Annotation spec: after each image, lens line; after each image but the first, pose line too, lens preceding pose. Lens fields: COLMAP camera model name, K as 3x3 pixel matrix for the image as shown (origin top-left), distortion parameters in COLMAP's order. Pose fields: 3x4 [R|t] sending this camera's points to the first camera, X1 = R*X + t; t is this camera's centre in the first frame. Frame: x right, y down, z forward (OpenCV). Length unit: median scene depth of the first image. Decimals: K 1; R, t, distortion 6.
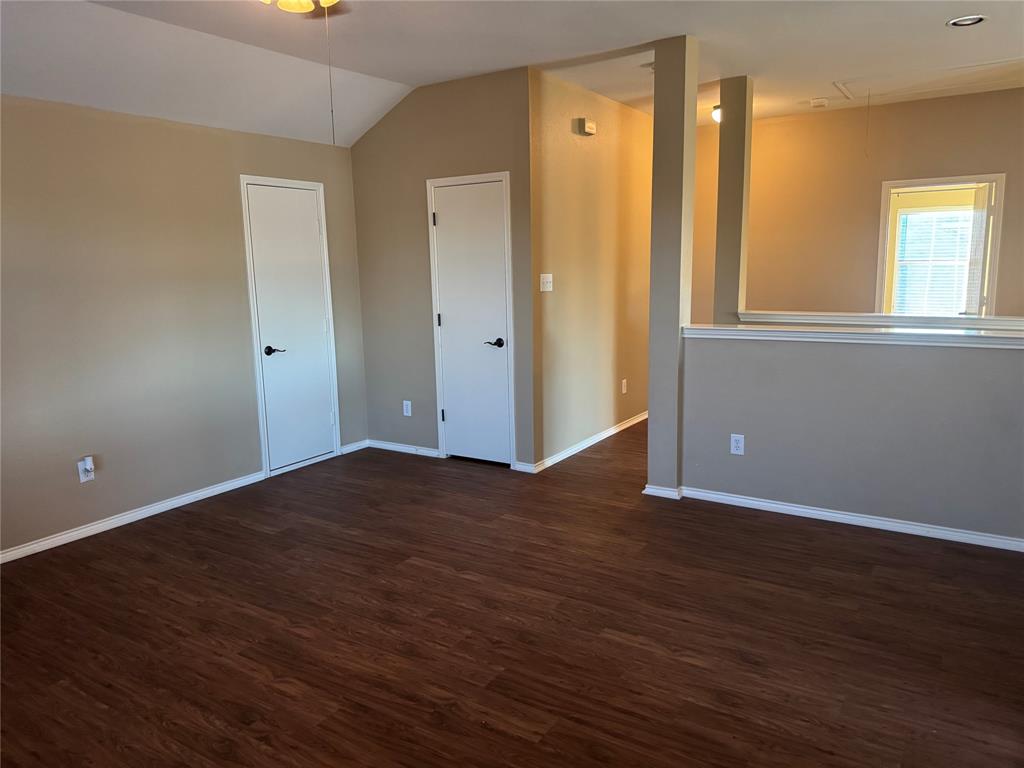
lens RADIAL K [[699.2, 0, 512.0], [0, 699.2, 384.0], [0, 0, 1]] dist [0.000238, -0.061985]
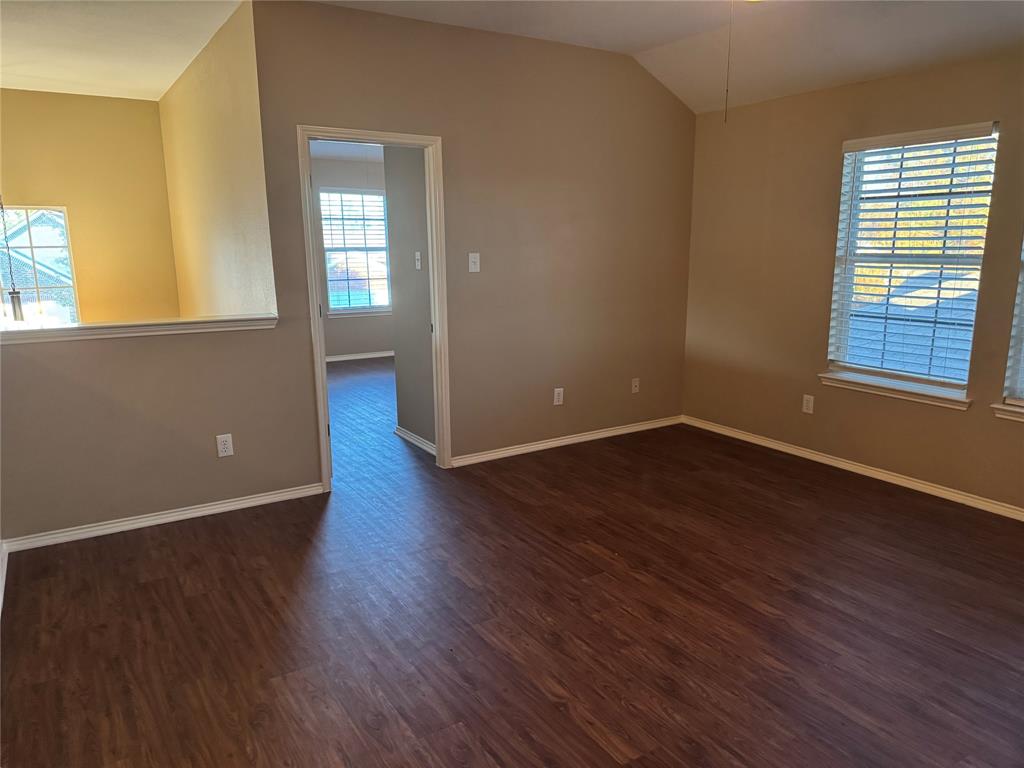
lens RADIAL K [[699.2, 0, 512.0], [0, 699.2, 384.0], [0, 0, 1]] dist [0.000238, -0.061985]
pose [[-0.905216, -0.058604, 0.420892, -0.356501], [0.103103, 0.930563, 0.351314, -0.311378], [-0.412255, 0.361411, -0.836318, 1.780429]]
